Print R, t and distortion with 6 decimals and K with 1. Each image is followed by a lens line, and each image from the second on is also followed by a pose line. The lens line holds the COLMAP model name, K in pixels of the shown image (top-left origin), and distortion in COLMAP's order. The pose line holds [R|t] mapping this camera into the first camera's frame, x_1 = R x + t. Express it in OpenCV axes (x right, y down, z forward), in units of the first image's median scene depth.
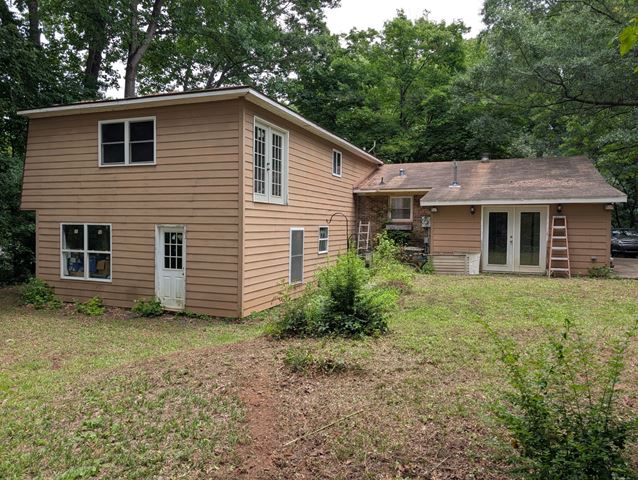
lens RADIAL K [[460.0, 0, 324.5], [0, 460.0, 240.3], [0, 0, 1]] dist [0.019499, -0.000629]
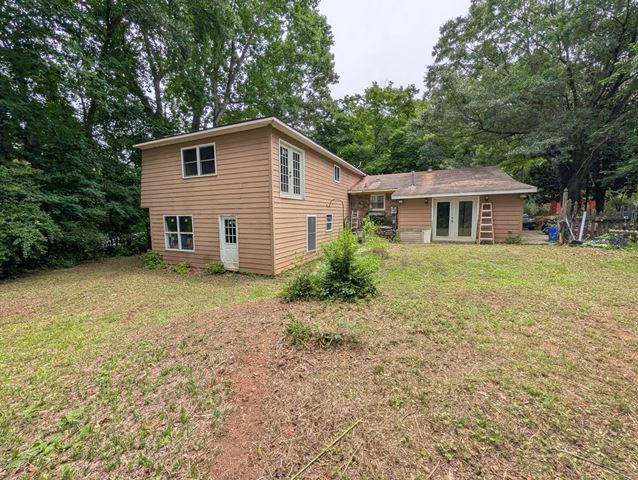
lens RADIAL K [[247.1, 0, 319.0], [0, 247.1, 240.0], [0, 0, 1]] dist [0.000217, 0.000041]
pose [[0.998288, -0.017460, -0.055822, 0.011536], [0.021054, 0.997698, 0.064459, 0.003905], [0.054568, -0.065524, 0.996358, 0.181965]]
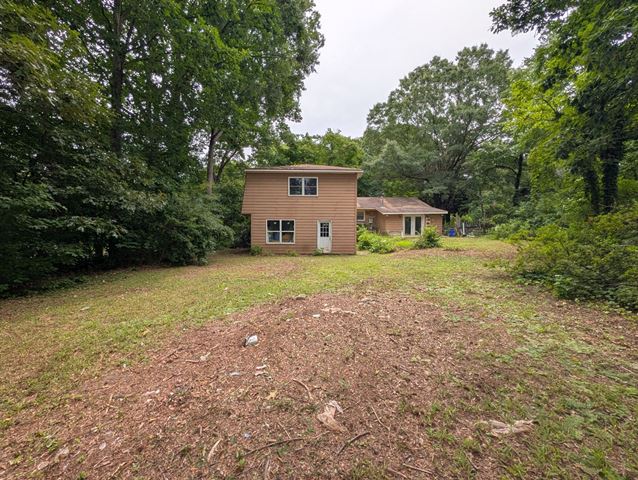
lens RADIAL K [[247.1, 0, 319.0], [0, 247.1, 240.0], [0, 0, 1]] dist [0.000217, 0.000041]
pose [[0.927553, -0.027553, 0.372674, -0.817910], [0.020850, 0.999540, 0.022004, 0.044690], [-0.373109, -0.012640, 0.927701, -0.250235]]
